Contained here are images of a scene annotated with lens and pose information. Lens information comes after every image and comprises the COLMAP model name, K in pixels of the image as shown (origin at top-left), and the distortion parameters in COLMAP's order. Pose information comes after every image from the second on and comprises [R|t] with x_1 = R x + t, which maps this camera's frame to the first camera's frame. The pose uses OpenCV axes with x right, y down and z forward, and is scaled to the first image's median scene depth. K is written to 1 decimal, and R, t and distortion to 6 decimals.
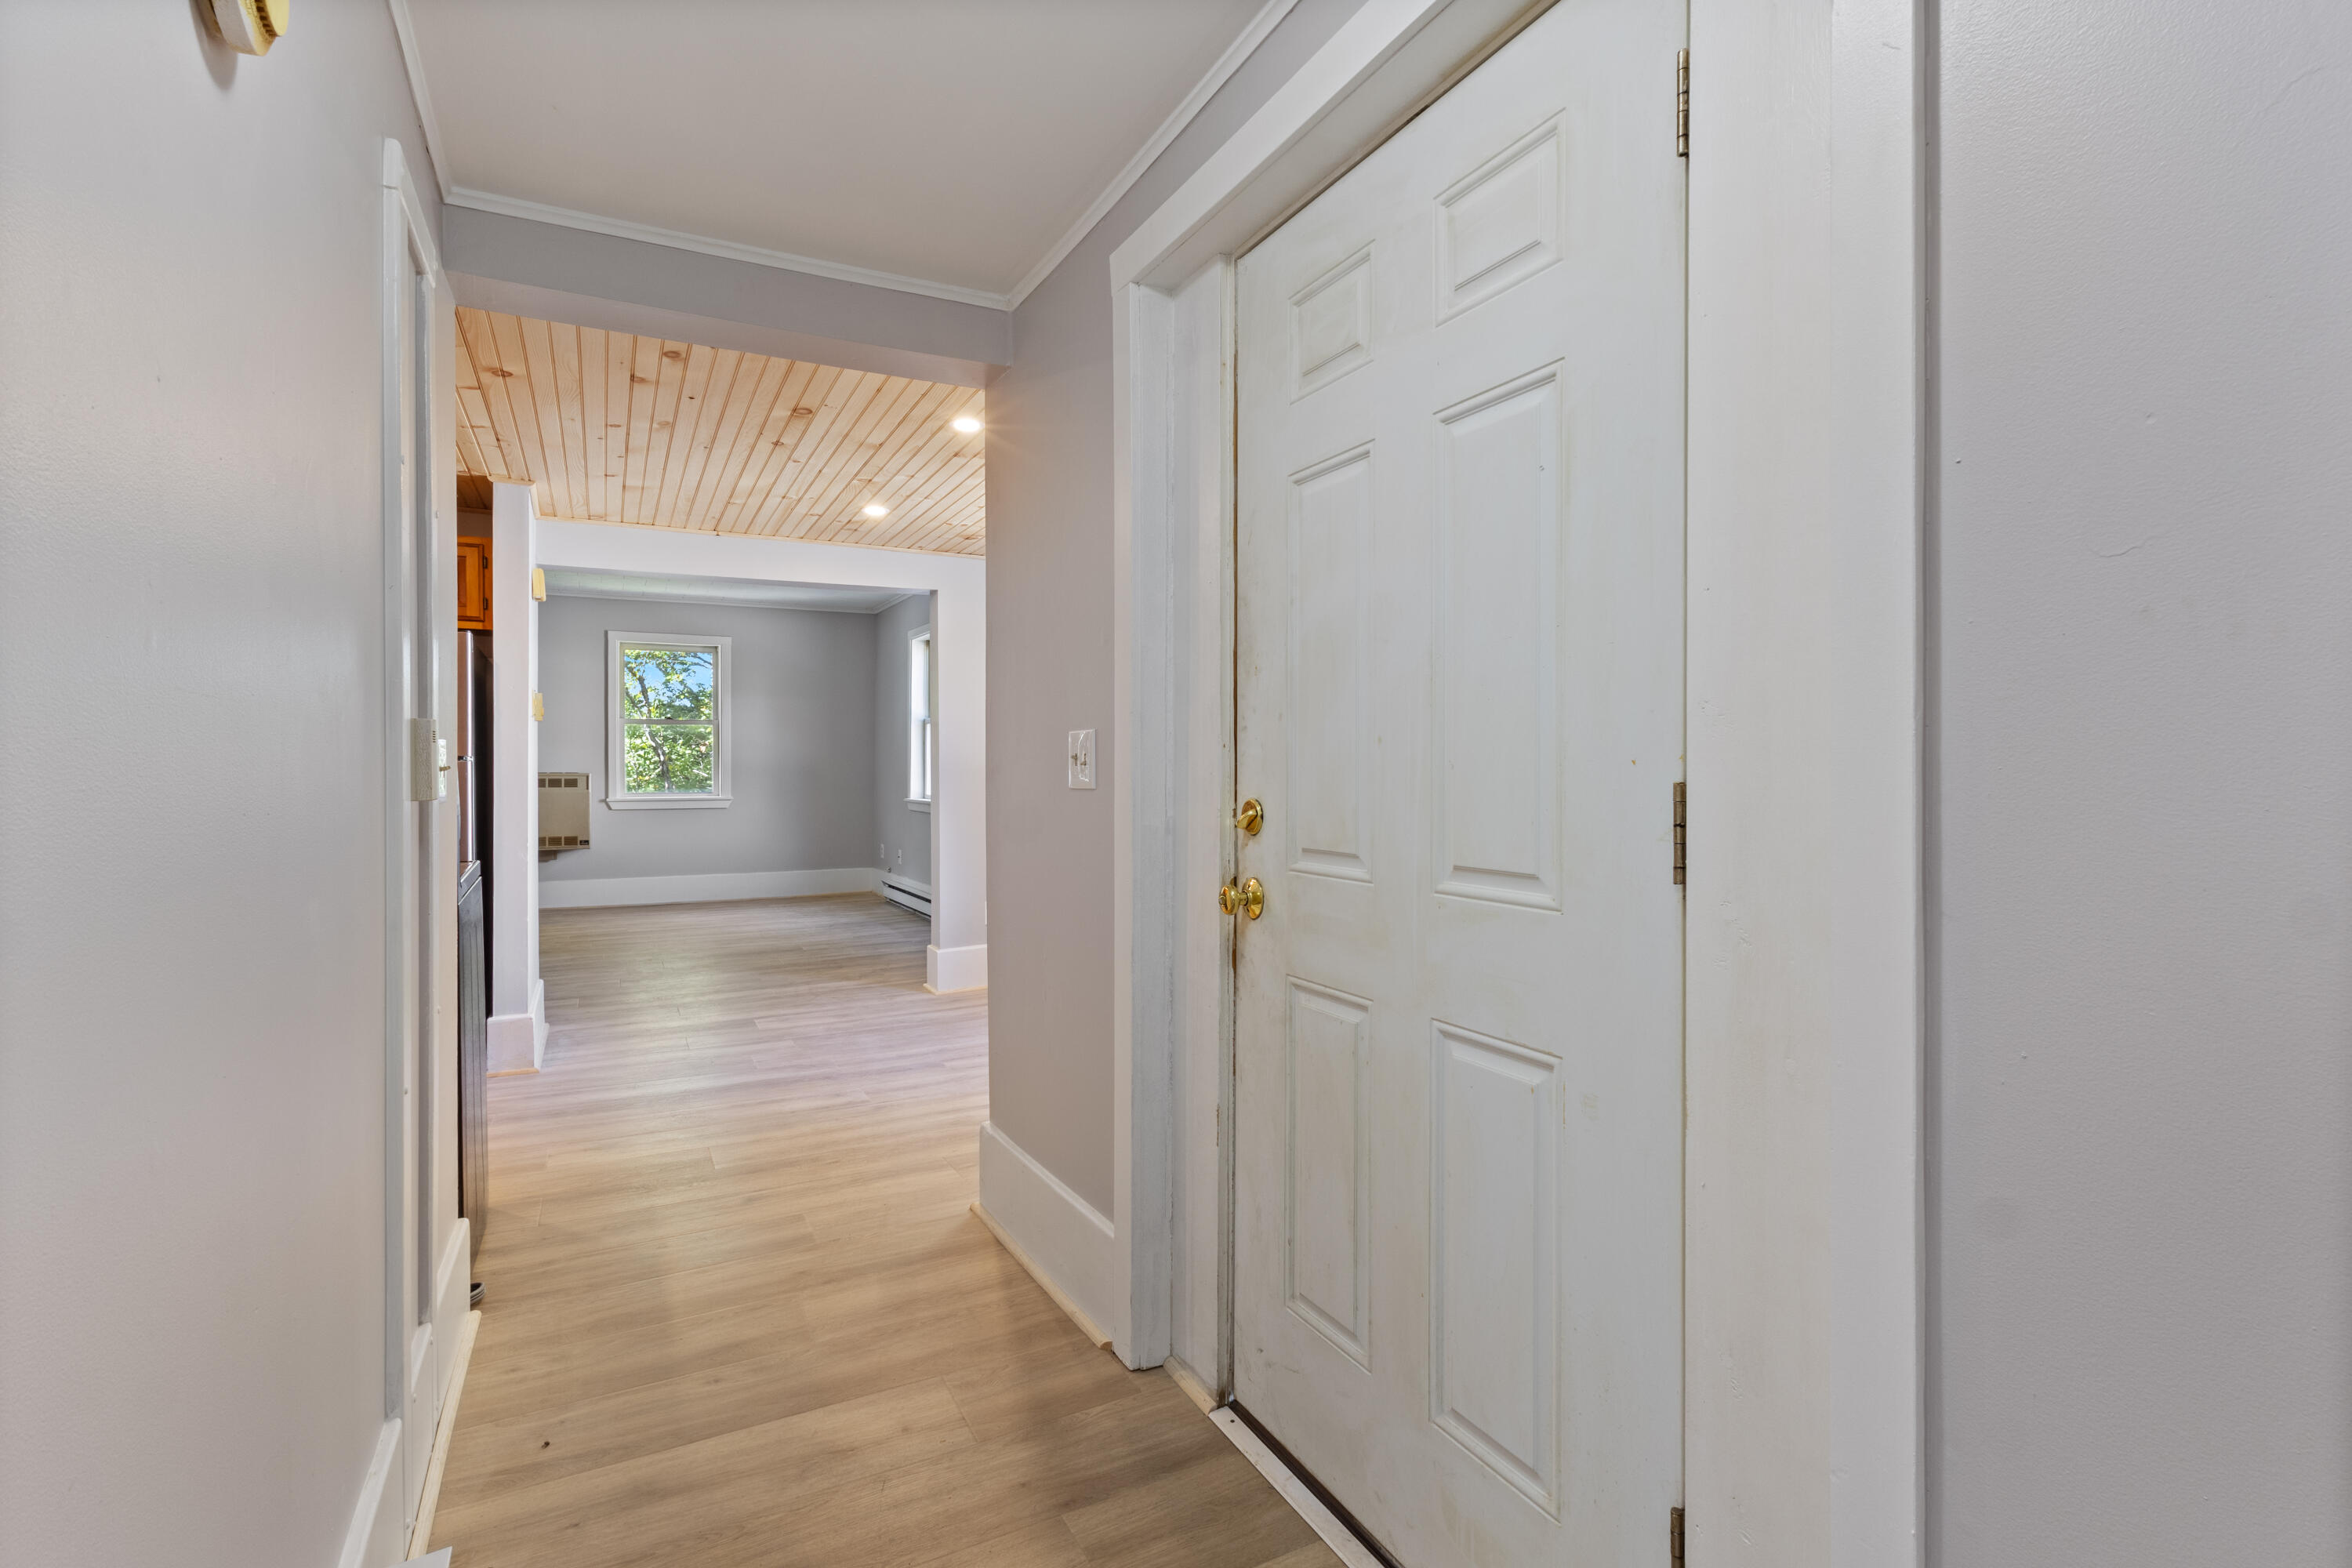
lens RADIAL K [[1079.9, 0, 1173.4], [0, 1079.9, 768.3], [0, 0, 1]] dist [-0.000488, 0.002225]
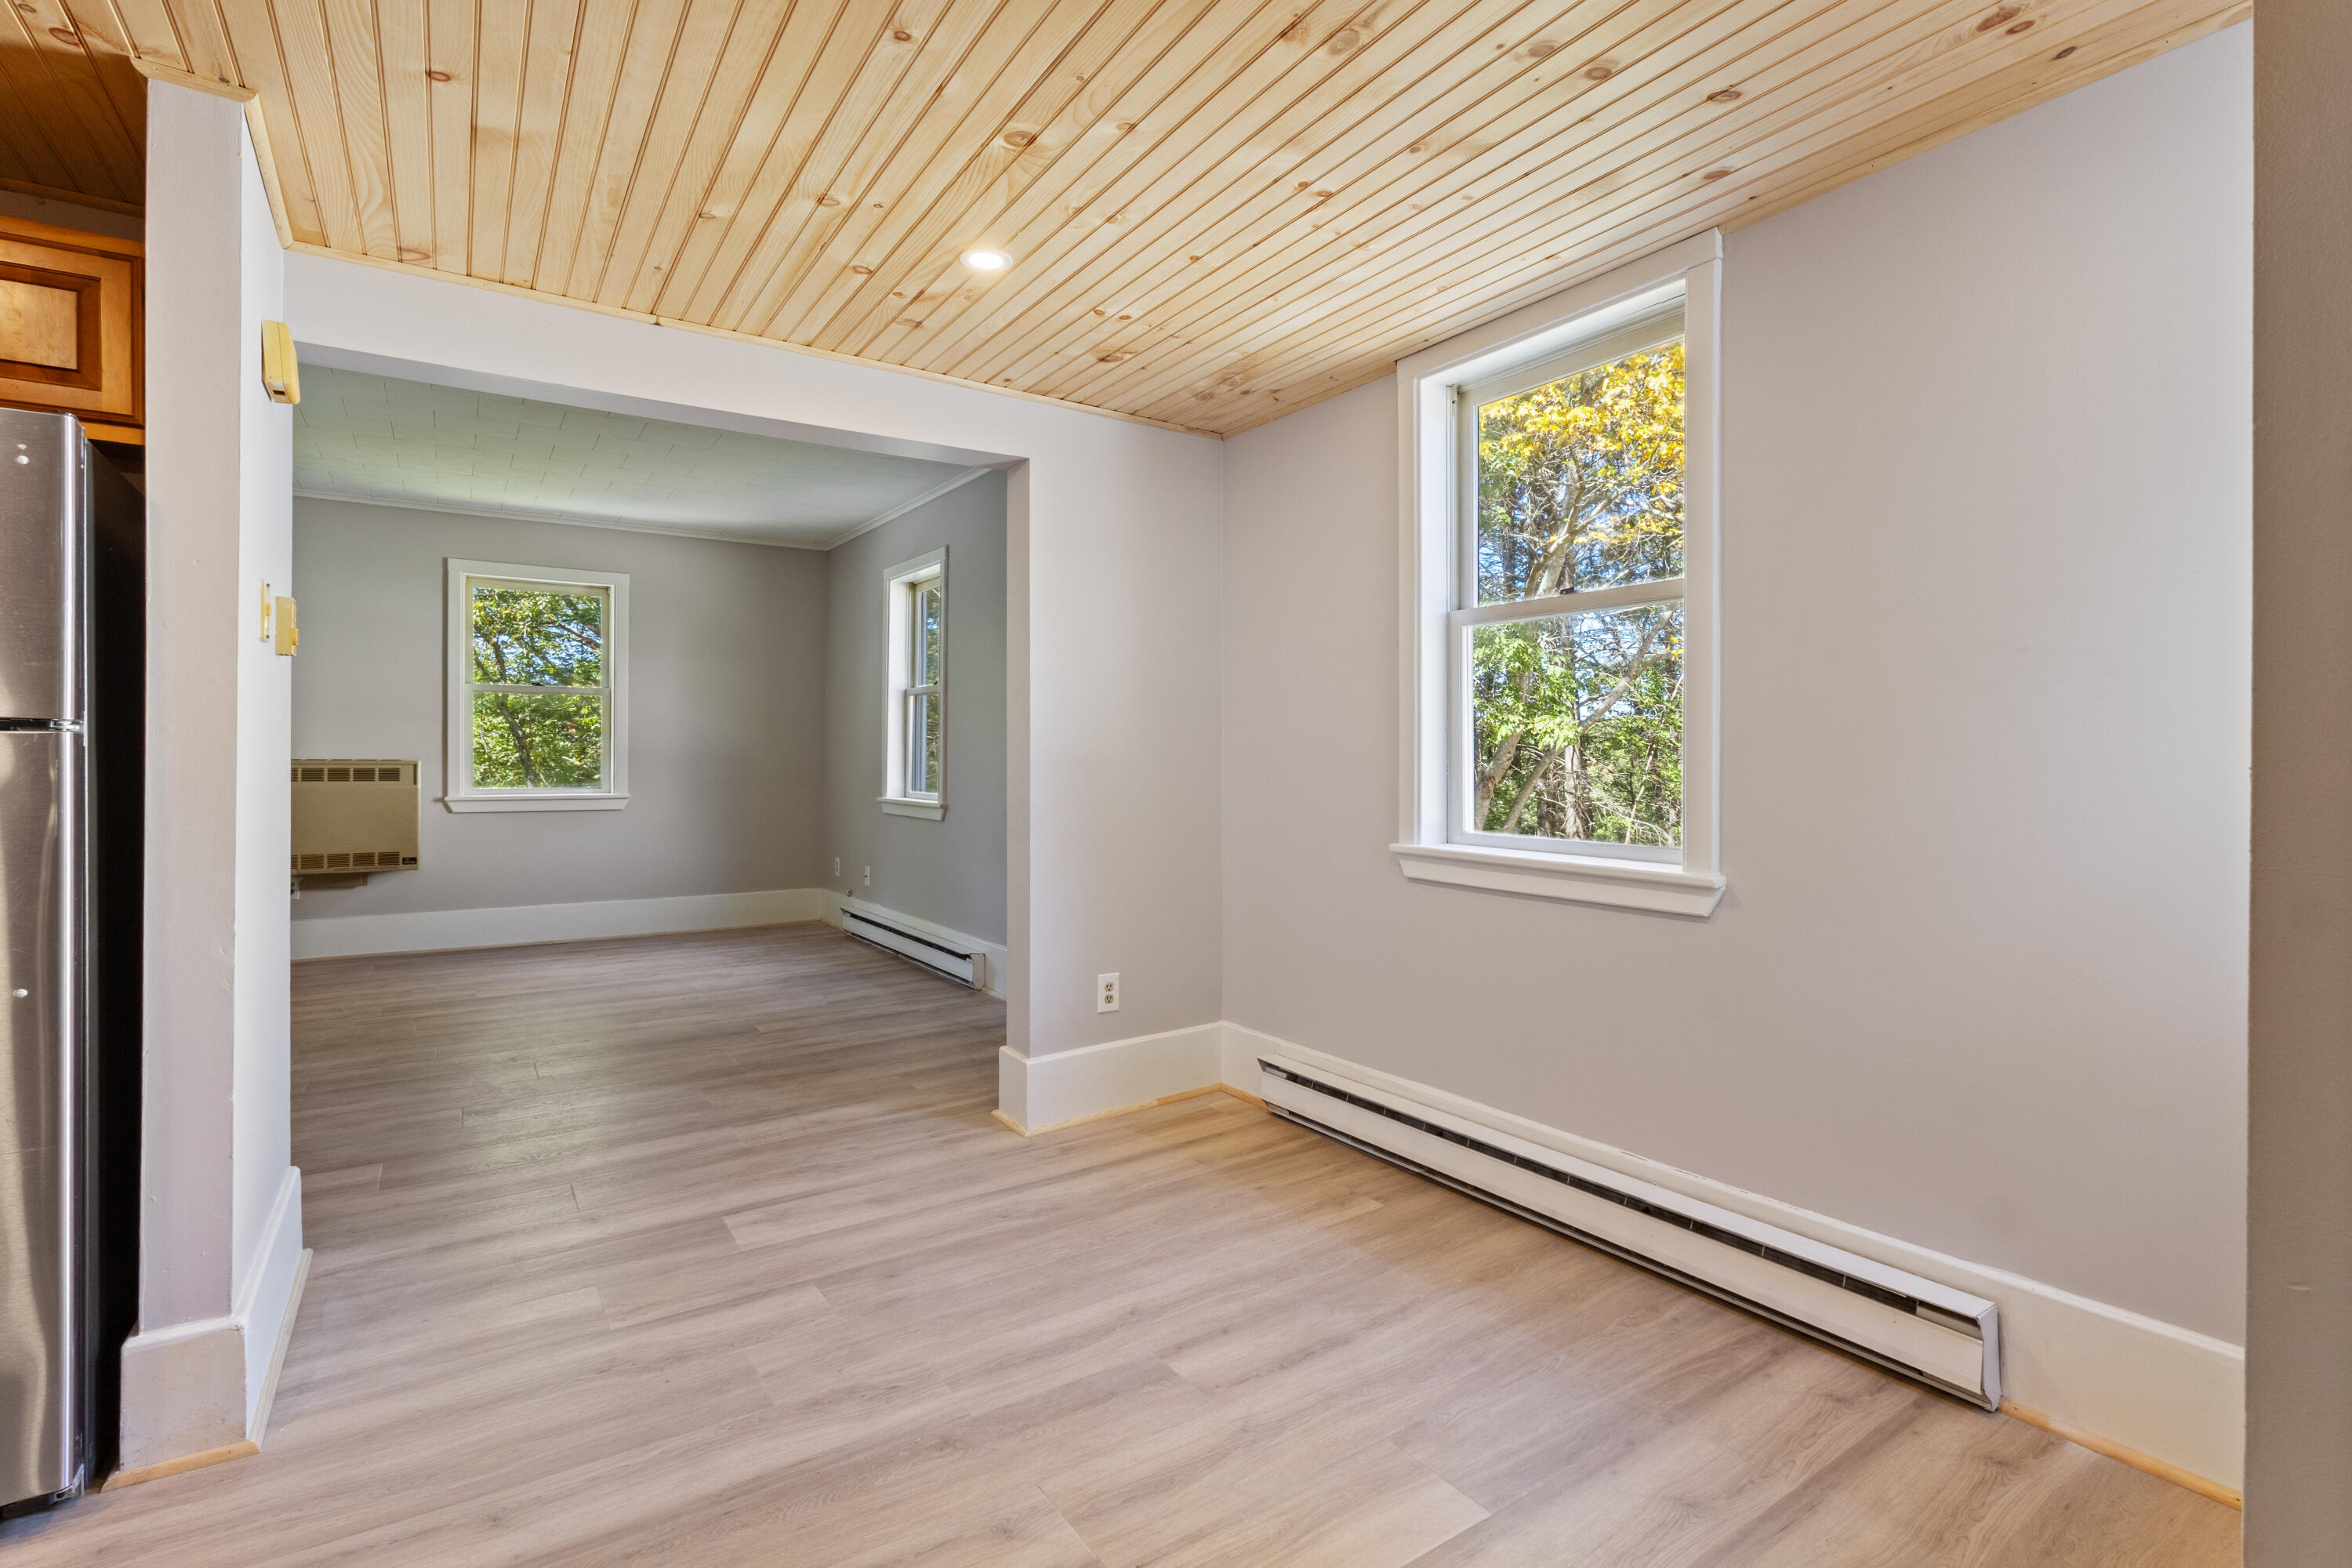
lens RADIAL K [[1079.9, 0, 1169.1], [0, 1079.9, 761.1], [0, 0, 1]] dist [-0.000488, 0.002225]
pose [[0.994675, 0.005625, 0.102909, -0.208318], [-0.005843, 0.999981, 0.001816, 0.001165], [-0.102897, -0.002408, 0.994689, 0.409311]]
